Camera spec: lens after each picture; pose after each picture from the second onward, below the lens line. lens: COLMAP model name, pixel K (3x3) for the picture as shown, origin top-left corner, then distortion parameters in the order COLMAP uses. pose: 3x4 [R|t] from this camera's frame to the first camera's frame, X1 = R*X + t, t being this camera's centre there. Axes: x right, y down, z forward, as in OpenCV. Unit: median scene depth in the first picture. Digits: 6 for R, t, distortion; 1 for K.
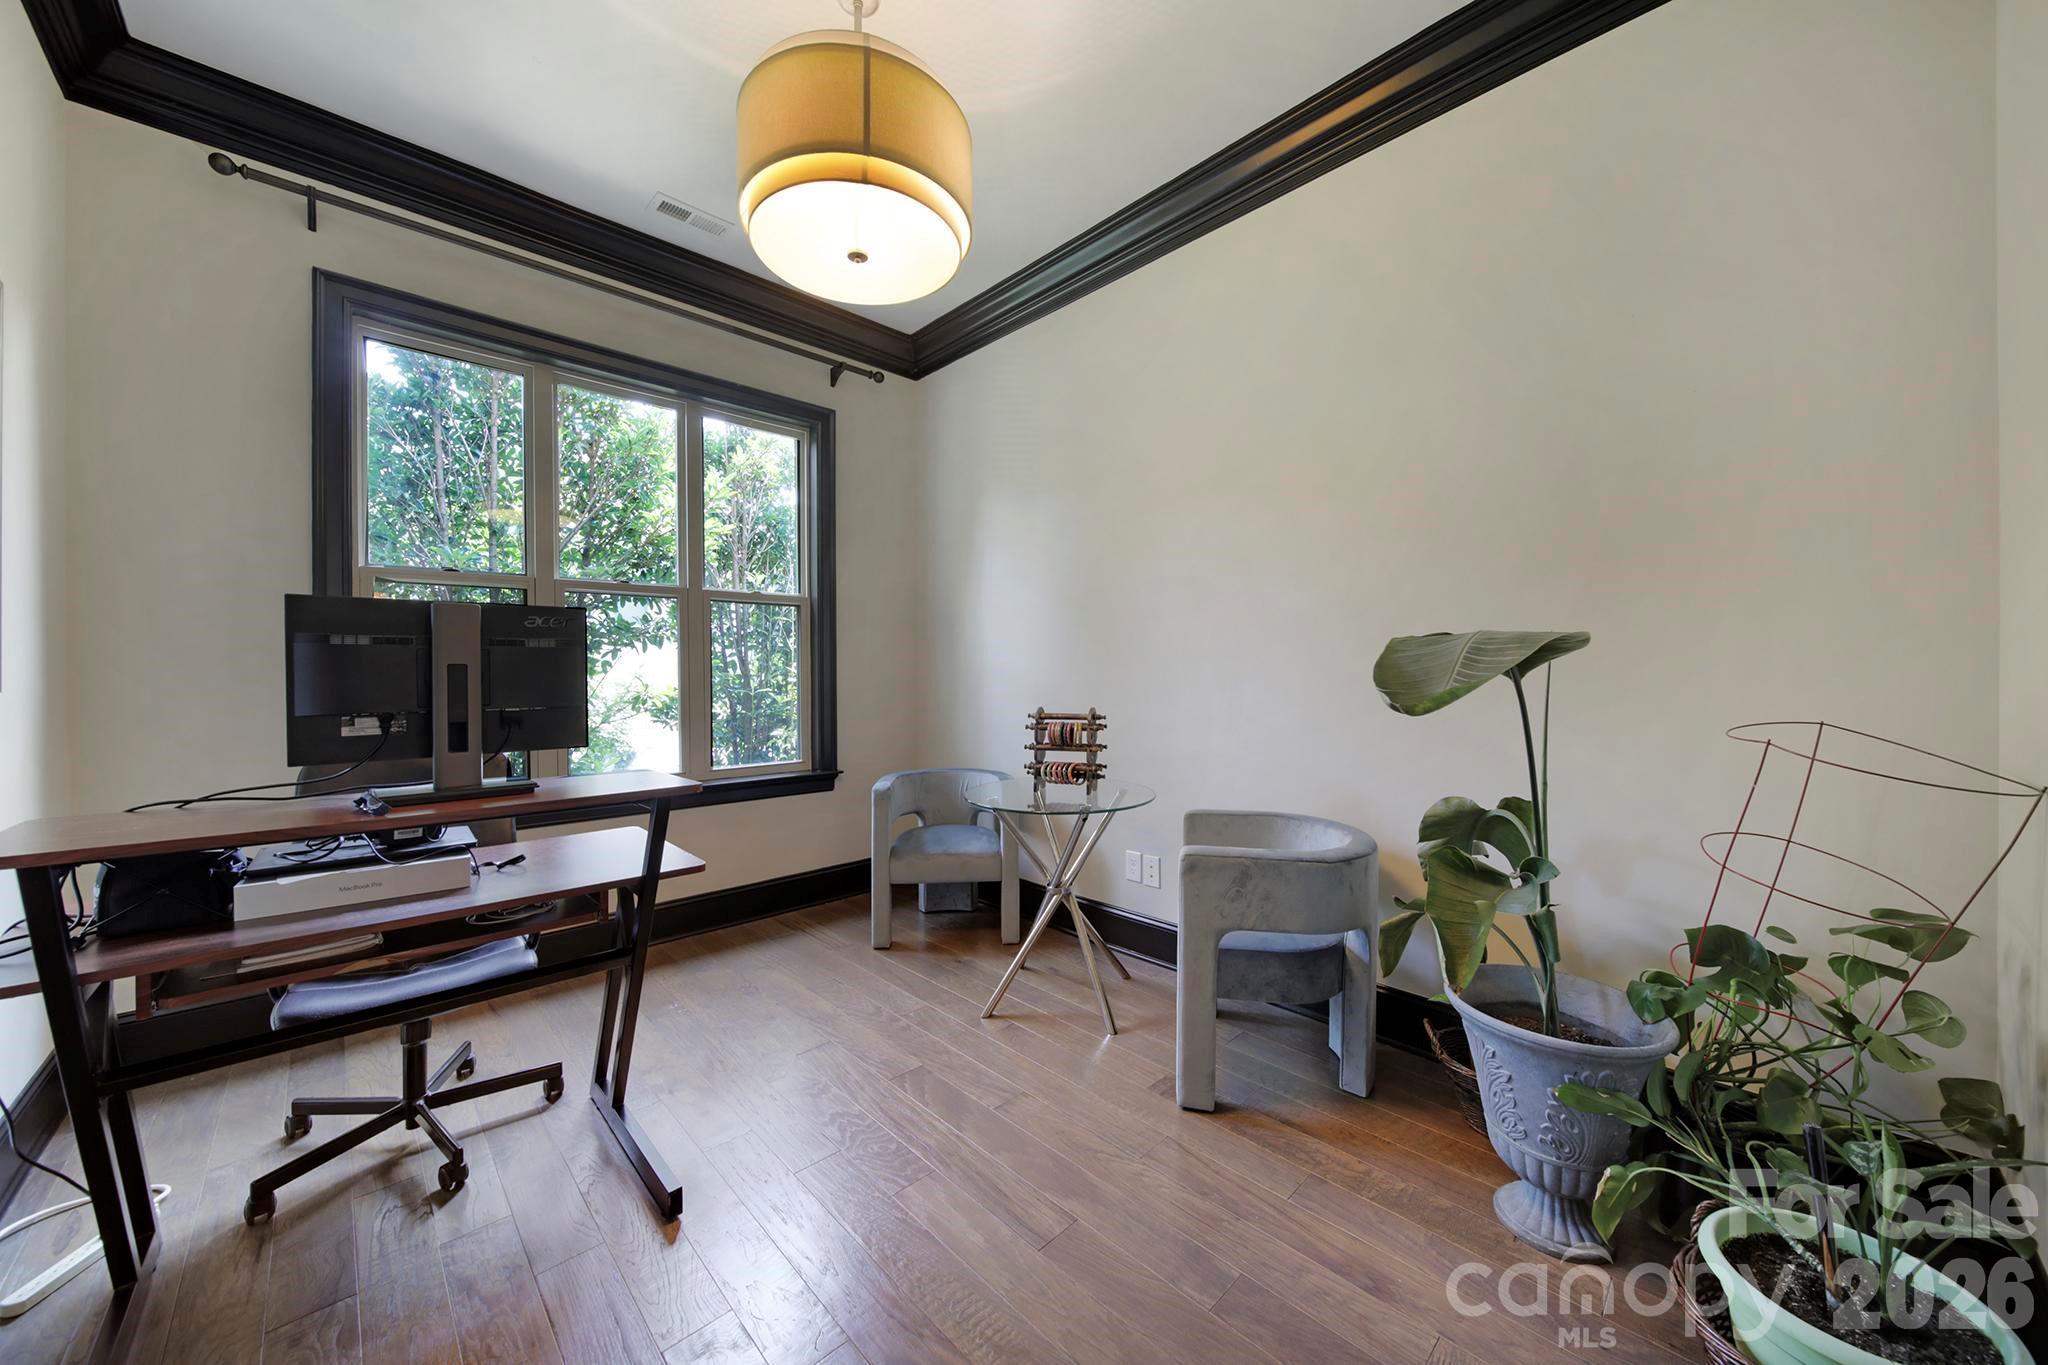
lens RADIAL K [[723.8, 0, 1020.8], [0, 723.8, 672.7], [0, 0, 1]] dist [0.000047, -0.002694]
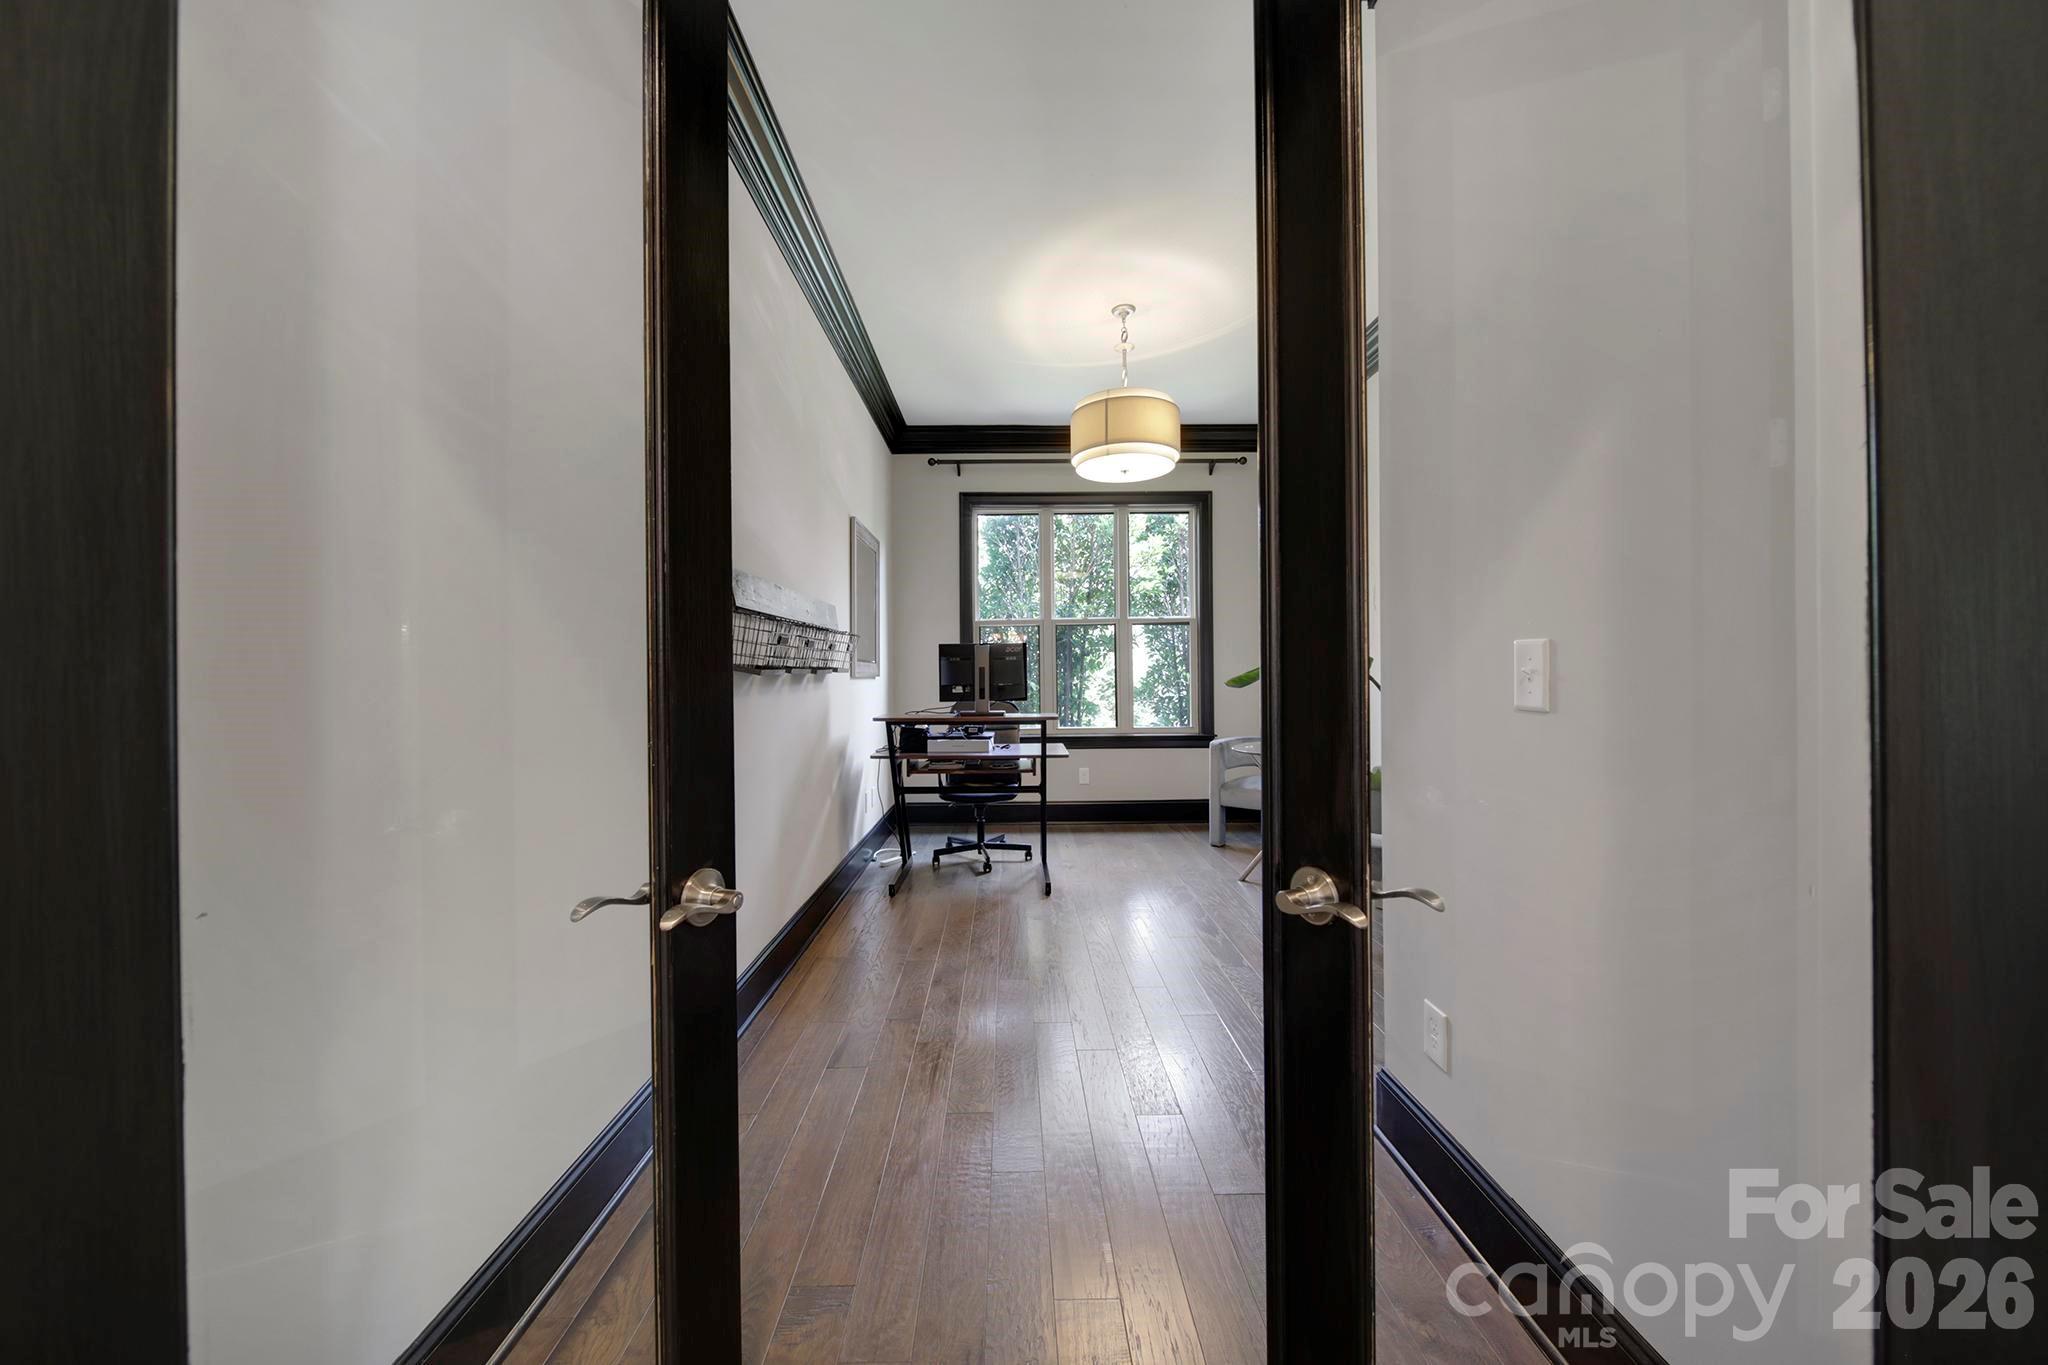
lens RADIAL K [[723.8, 0, 1020.8], [0, 723.8, 672.7], [0, 0, 1]] dist [0.000047, -0.002694]
pose [[0.736281, 0.002600, -0.676671, 1.114241], [0.003169, 0.999968, 0.007290, -0.010360], [0.676669, -0.007512, 0.736249, -0.865144]]
